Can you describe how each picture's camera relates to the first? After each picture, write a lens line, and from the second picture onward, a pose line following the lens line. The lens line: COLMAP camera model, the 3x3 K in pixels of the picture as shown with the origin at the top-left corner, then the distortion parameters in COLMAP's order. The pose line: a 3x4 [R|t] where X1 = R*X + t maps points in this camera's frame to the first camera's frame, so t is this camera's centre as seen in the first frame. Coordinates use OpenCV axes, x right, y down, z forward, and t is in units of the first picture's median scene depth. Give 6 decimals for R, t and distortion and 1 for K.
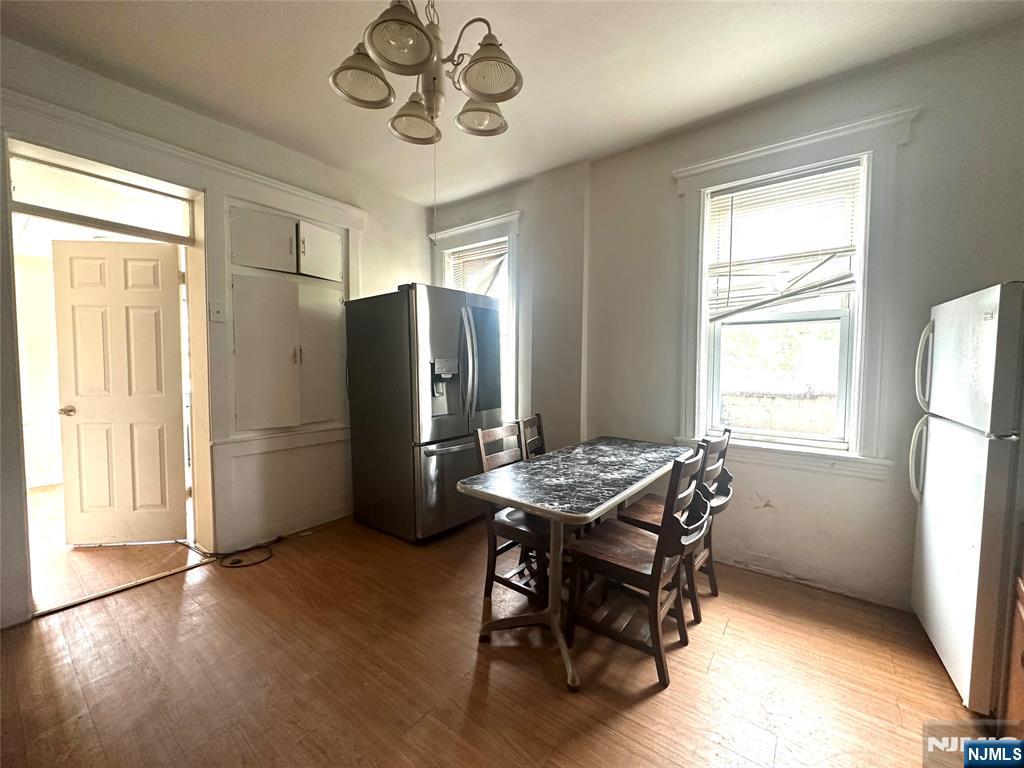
lens RADIAL K [[409.6, 0, 512.9], [0, 409.6, 386.7], [0, 0, 1]] dist [-0.004112, 0.000608]
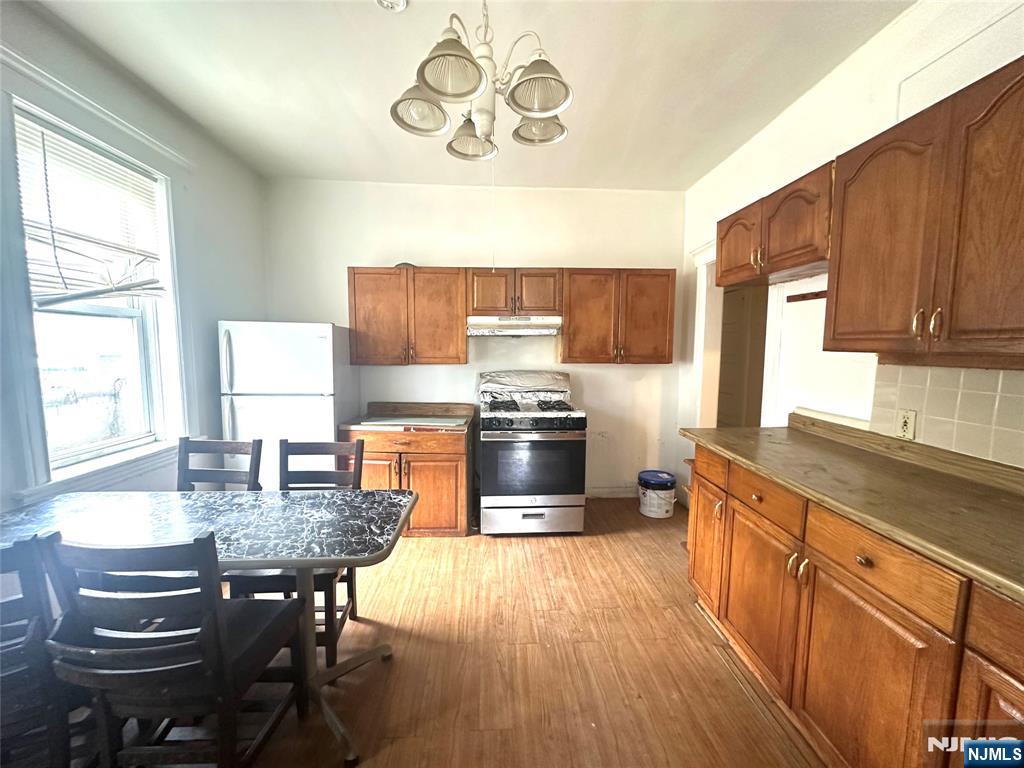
lens RADIAL K [[409.6, 0, 511.5], [0, 409.6, 385.5], [0, 0, 1]] dist [-0.004112, 0.000608]
pose [[-0.643757, -0.080837, 0.760948, -0.765253], [0.031971, 0.990695, 0.132291, -0.132607], [-0.764562, 0.109491, -0.635182, 1.195924]]
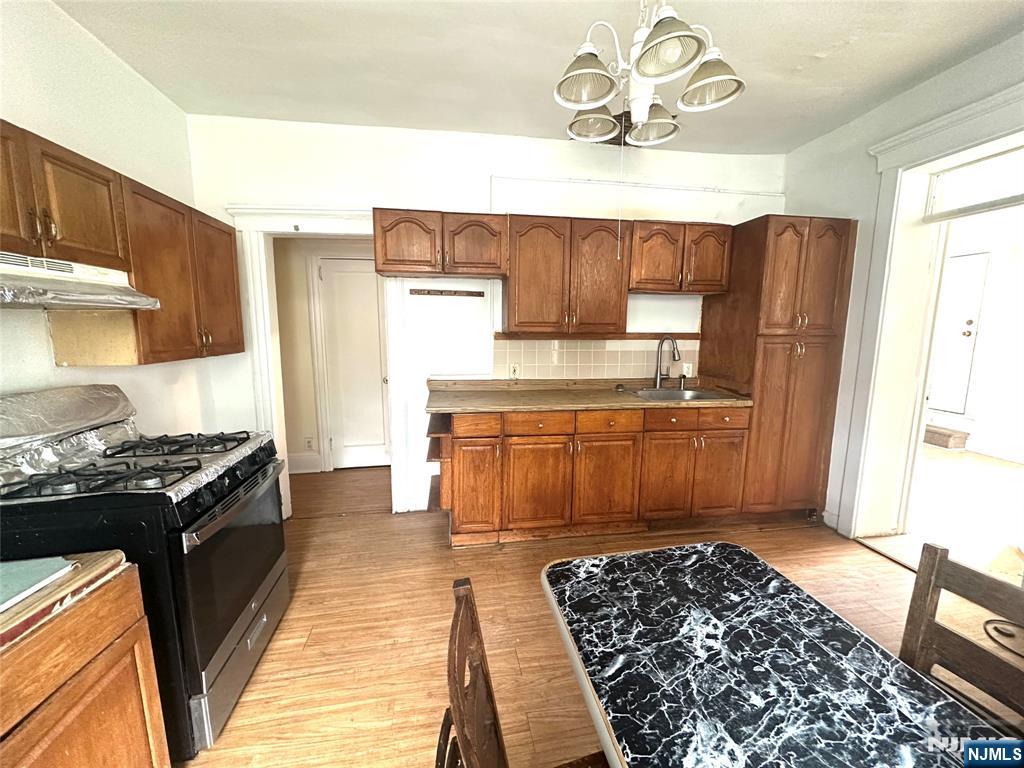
lens RADIAL K [[409.6, 0, 512.8], [0, 409.6, 384.8], [0, 0, 1]] dist [-0.004112, 0.000608]
pose [[-0.685451, 0.094804, -0.721921, 0.587115], [-0.041824, 0.984724, 0.169027, -0.131858], [0.726917, 0.146053, -0.671014, 1.115441]]
